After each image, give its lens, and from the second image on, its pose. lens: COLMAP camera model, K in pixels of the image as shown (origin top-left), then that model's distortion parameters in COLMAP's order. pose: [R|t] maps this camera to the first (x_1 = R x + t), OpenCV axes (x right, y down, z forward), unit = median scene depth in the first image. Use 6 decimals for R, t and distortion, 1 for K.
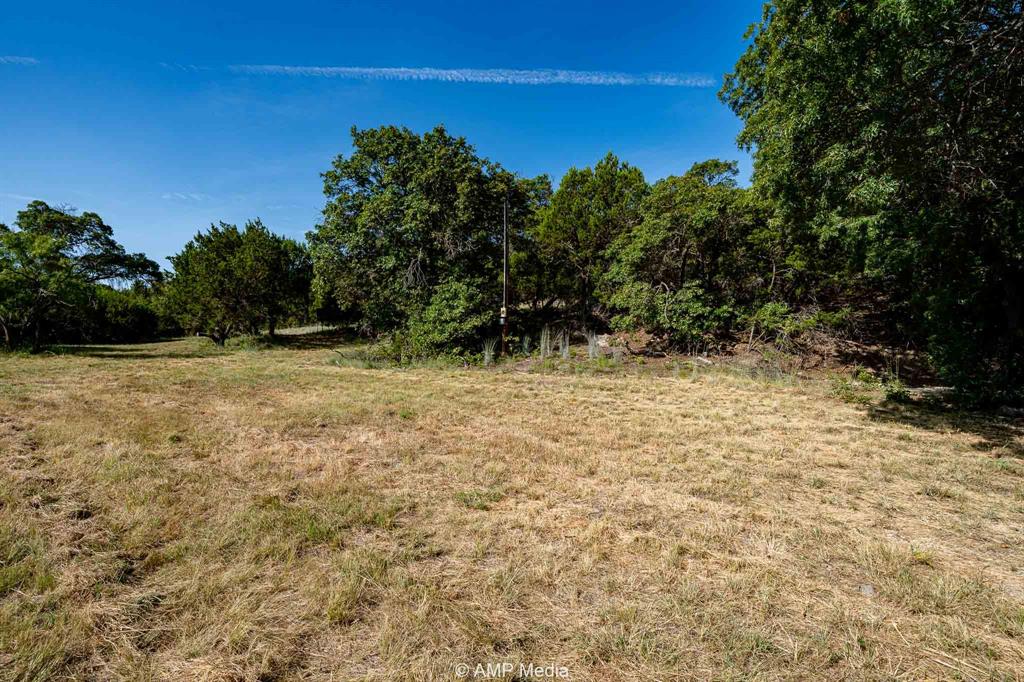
lens RADIAL K [[483.2, 0, 512.0], [0, 483.2, 341.0], [0, 0, 1]] dist [-0.000088, -0.000001]
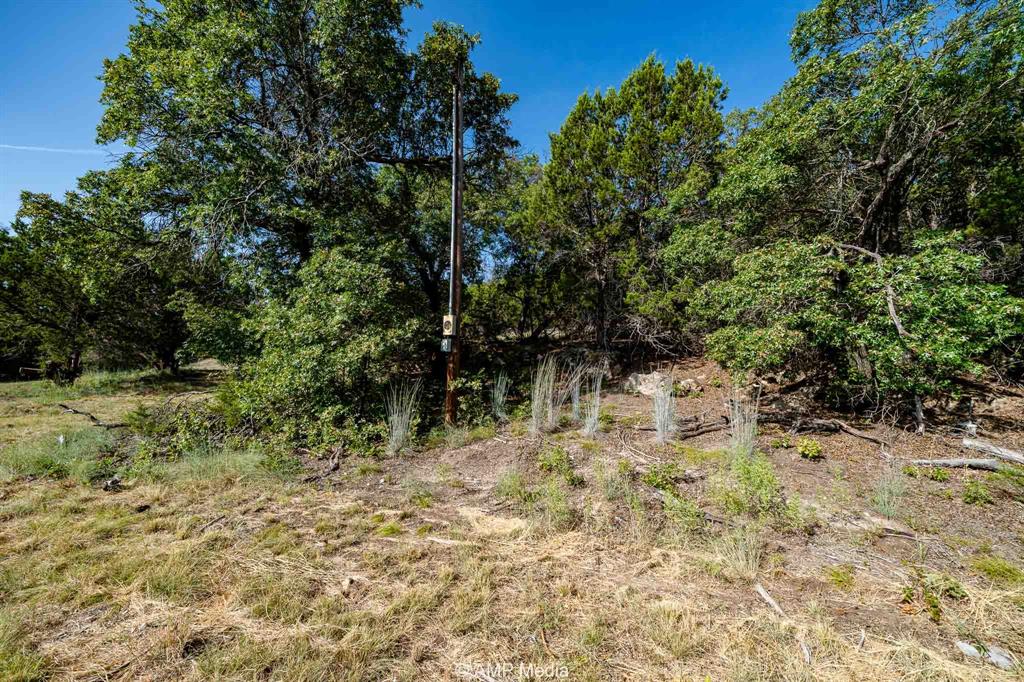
lens RADIAL K [[381.0, 0, 512.0], [0, 381.0, 341.0], [0, 0, 1]] dist [0.000125, 0.000000]
pose [[0.999873, -0.000182, 0.015945, 0.036664], [0.001537, 0.996379, -0.085015, -0.014456], [-0.015872, 0.085028, 0.996252, 0.657951]]
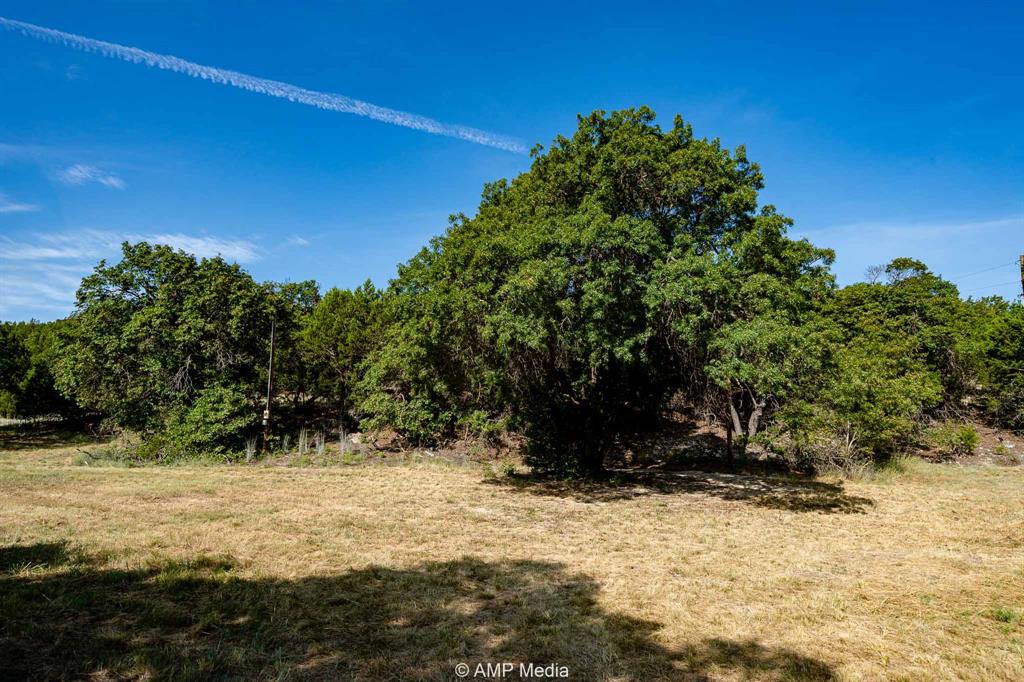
lens RADIAL K [[581.3, 0, 512.0], [0, 581.3, 341.0], [0, 0, 1]] dist [-0.000795, -0.000568]
pose [[0.920111, 0.055336, 0.387729, -0.025959], [0.005527, 0.988036, -0.154127, -0.016143], [-0.391619, 0.143956, 0.908797, -0.516567]]
